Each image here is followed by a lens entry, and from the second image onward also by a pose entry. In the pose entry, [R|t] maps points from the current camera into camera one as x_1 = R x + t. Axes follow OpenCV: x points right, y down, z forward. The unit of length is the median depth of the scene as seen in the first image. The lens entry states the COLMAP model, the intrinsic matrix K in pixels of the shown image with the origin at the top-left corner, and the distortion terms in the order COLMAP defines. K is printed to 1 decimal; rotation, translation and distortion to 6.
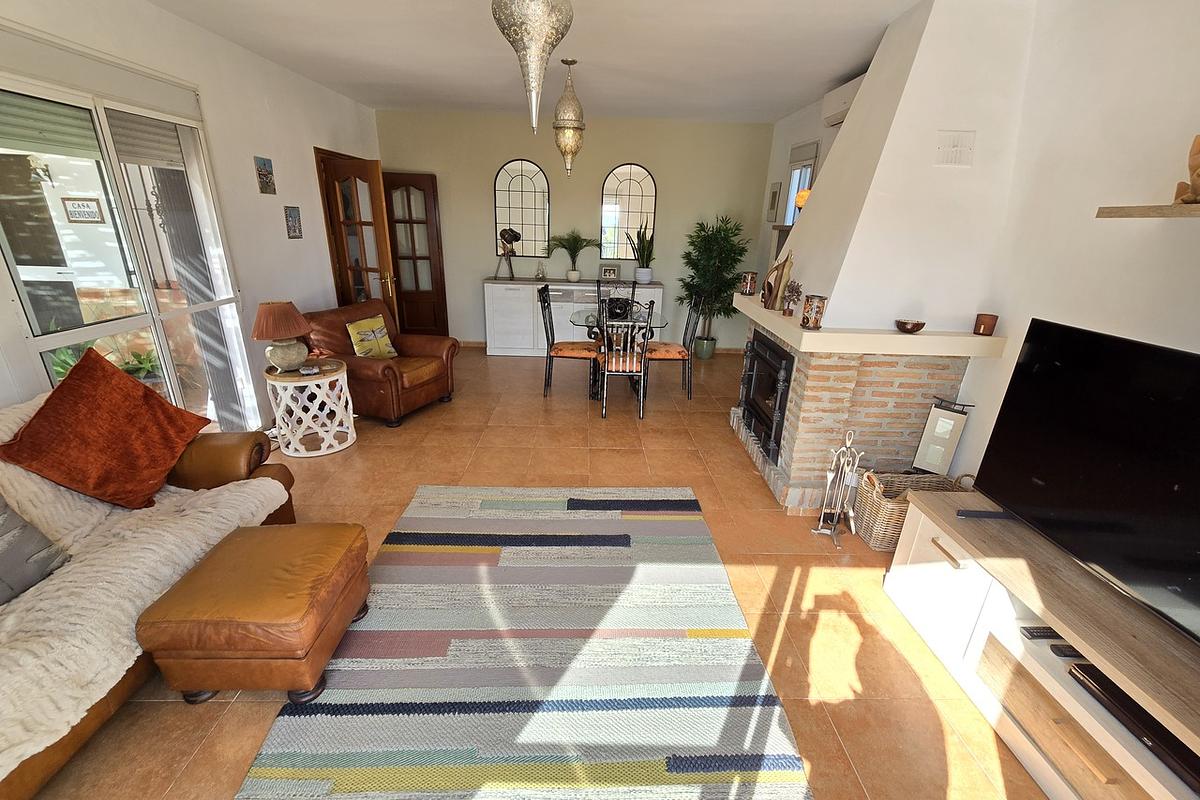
lens RADIAL K [[493.6, 0, 602.2], [0, 493.6, 398.3], [0, 0, 1]] dist [0.000286, 0.000032]
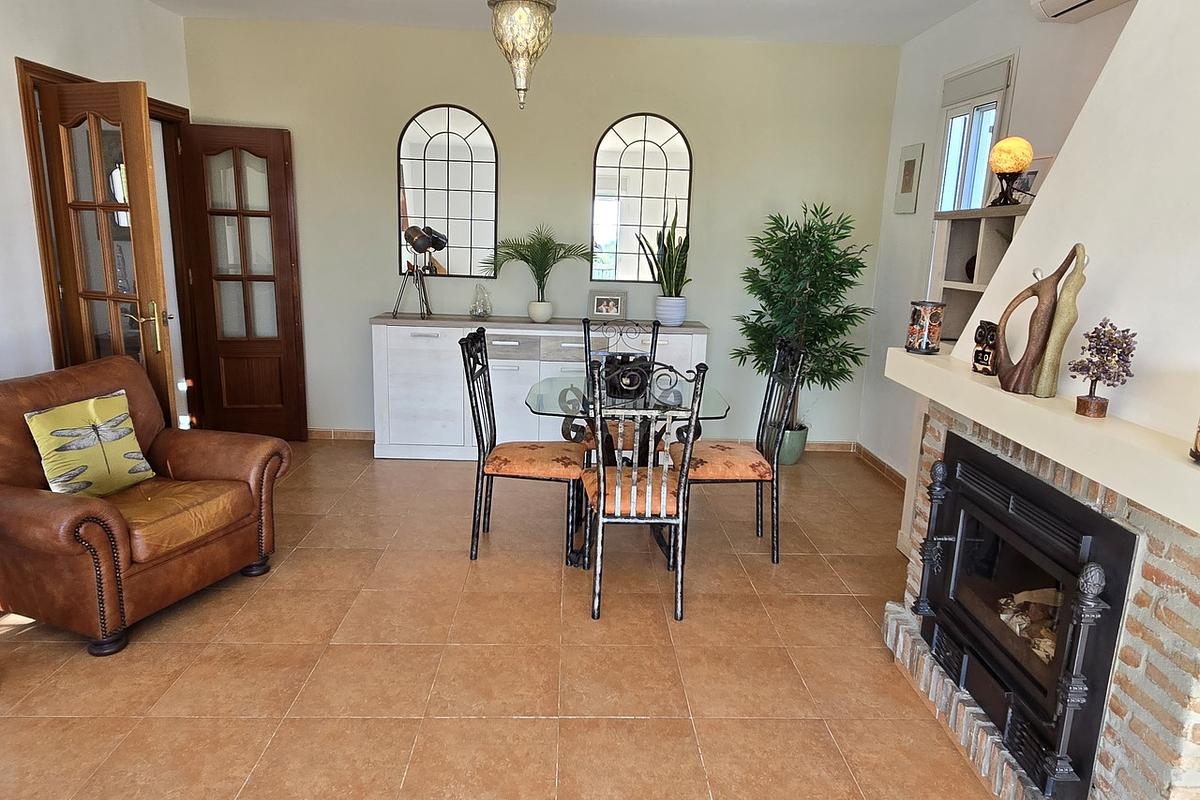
lens RADIAL K [[733.2, 0, 602.4], [0, 733.2, 392.3], [0, 0, 1]] dist [0.001392, -0.000009]
pose [[0.999958, 0.000590, 0.009098, 0.002928], [0.000632, 0.991016, -0.133738, -0.077024], [-0.009095, 0.133738, 0.990975, 0.316870]]
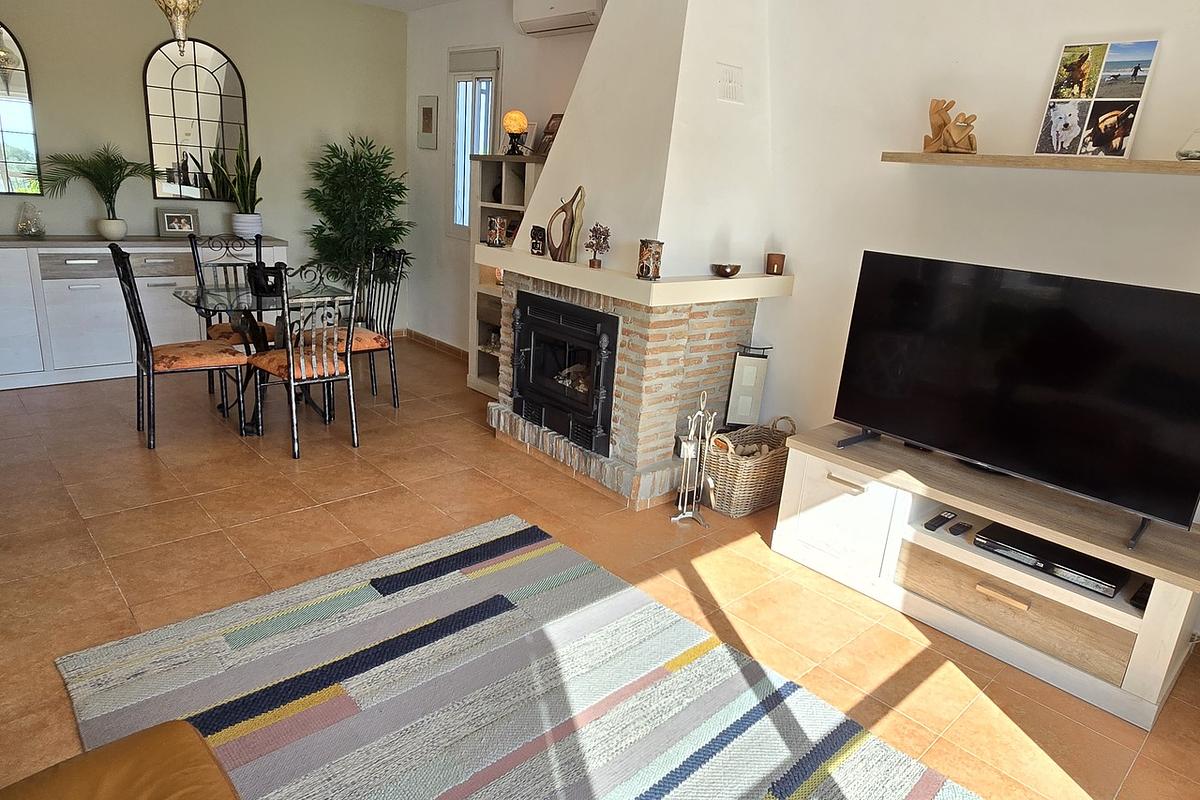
lens RADIAL K [[733.2, 0, 602.4], [0, 733.2, 392.3], [0, 0, 1]] dist [0.001392, -0.000009]
pose [[0.750963, -0.160929, 0.640435, -0.284986], [0.176664, 0.983459, 0.039971, -0.009823], [-0.636274, 0.083125, 0.766972, 0.067368]]
